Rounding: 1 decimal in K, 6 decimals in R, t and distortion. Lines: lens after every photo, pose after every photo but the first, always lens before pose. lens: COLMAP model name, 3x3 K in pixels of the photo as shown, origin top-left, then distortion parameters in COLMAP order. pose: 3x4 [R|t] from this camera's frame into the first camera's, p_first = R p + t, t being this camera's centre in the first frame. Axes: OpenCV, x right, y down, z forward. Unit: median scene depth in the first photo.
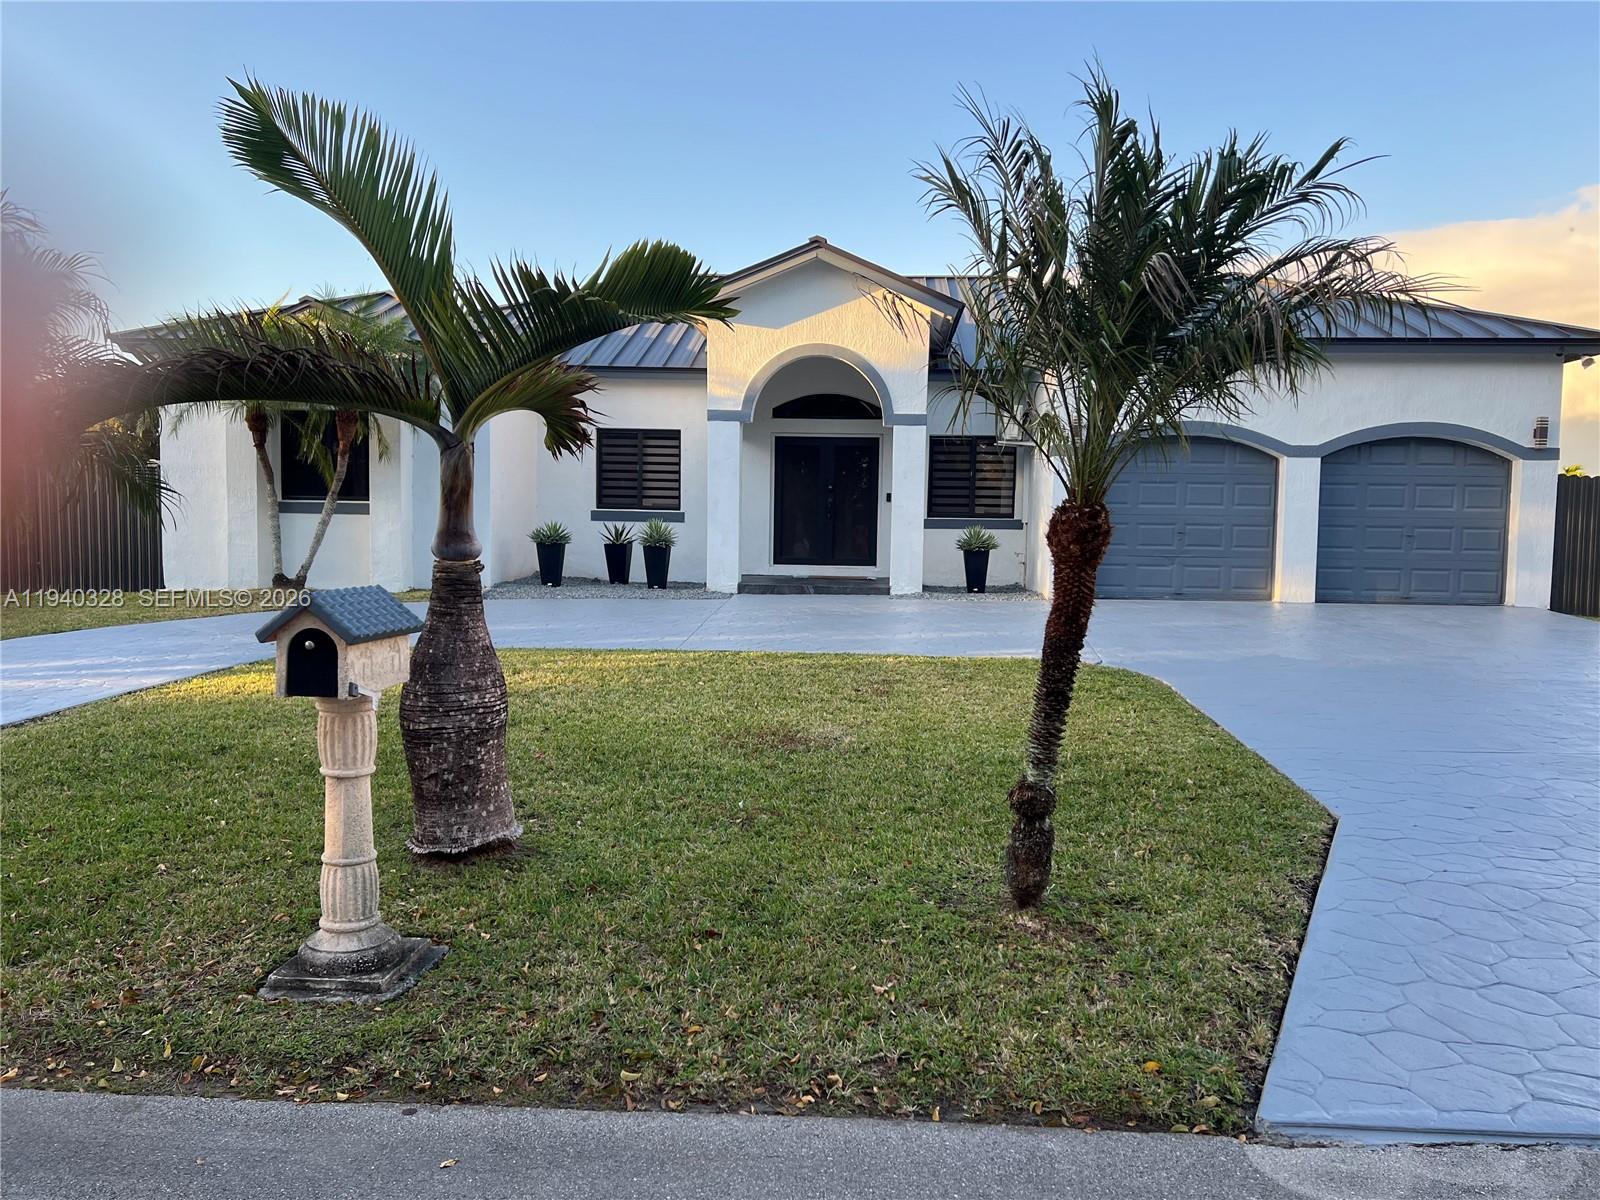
lens RADIAL K [[1194.0, 0, 804.4], [0, 1194.0, 593.2], [0, 0, 1]] dist [0.071053, -0.078465]
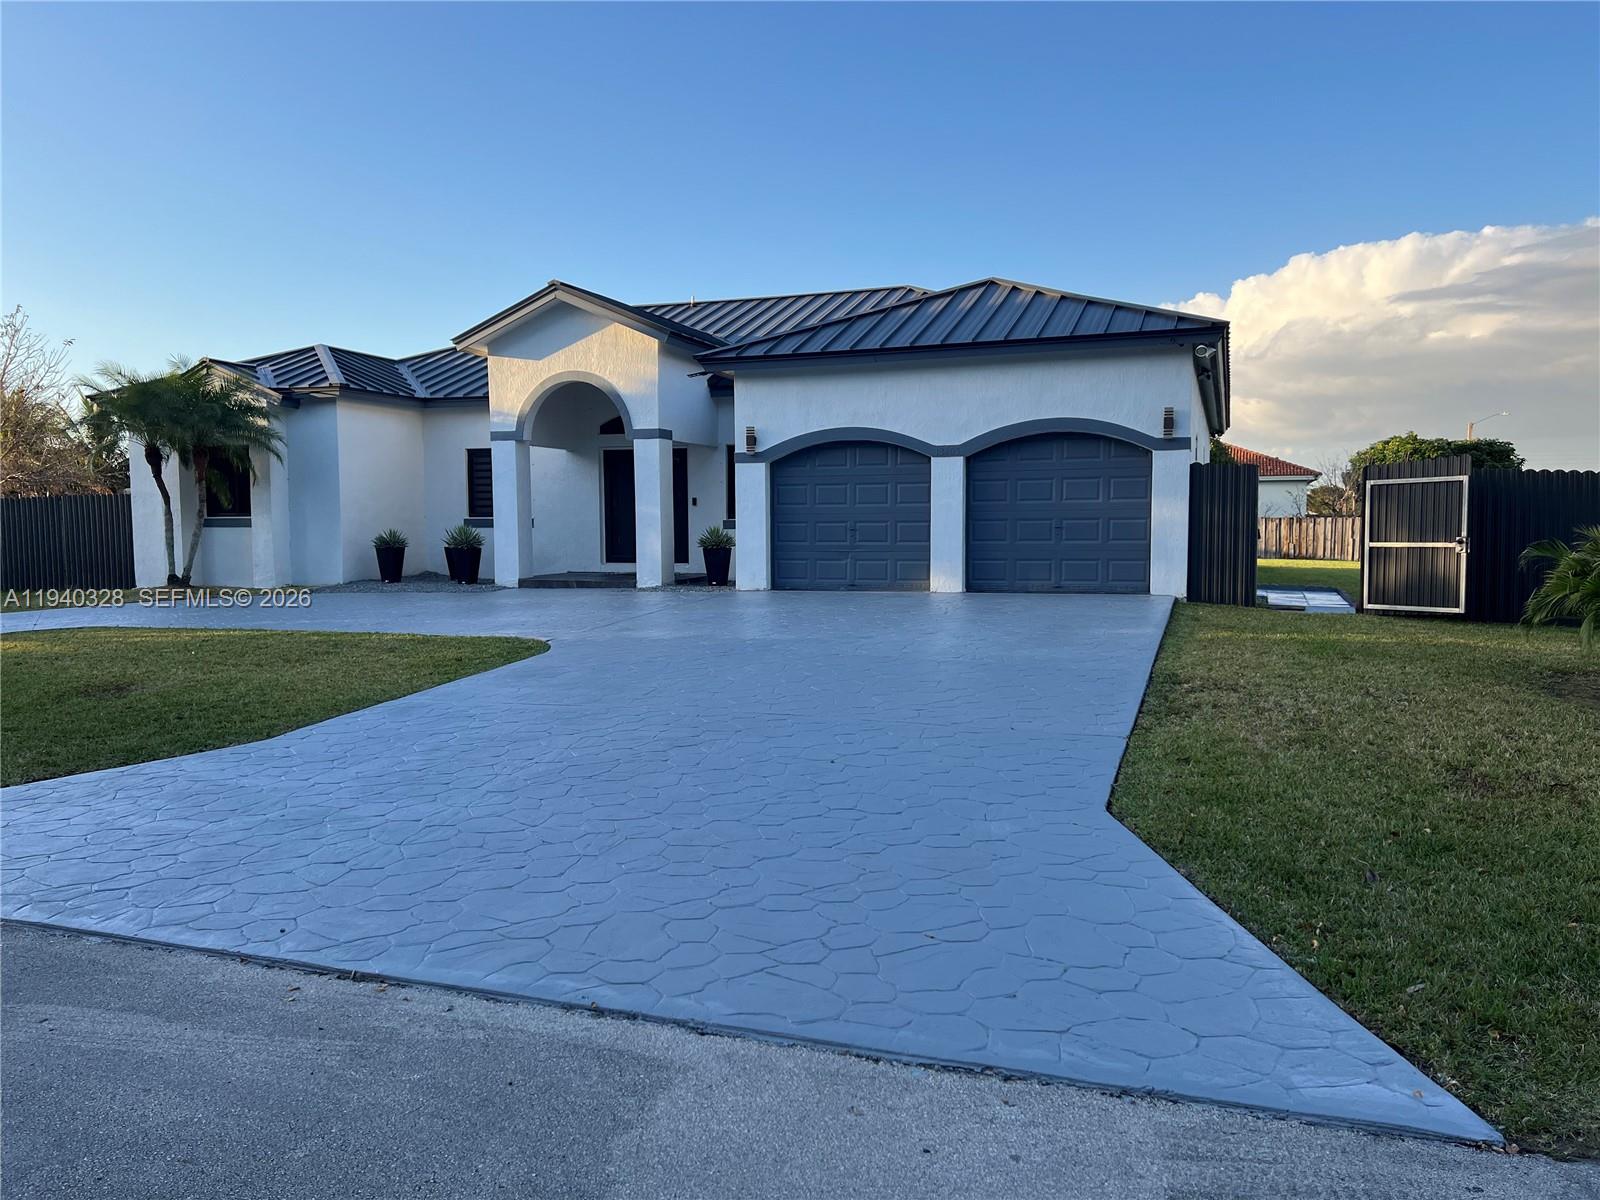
lens RADIAL K [[1194.0, 0, 794.7], [0, 1194.0, 607.4], [0, 0, 1]] dist [0.071053, -0.078465]
pose [[0.956887, -0.001354, -0.290458, 0.574719], [0.005038, 0.999916, 0.011936, 0.007421], [0.290418, -0.012885, 0.956813, -0.052670]]
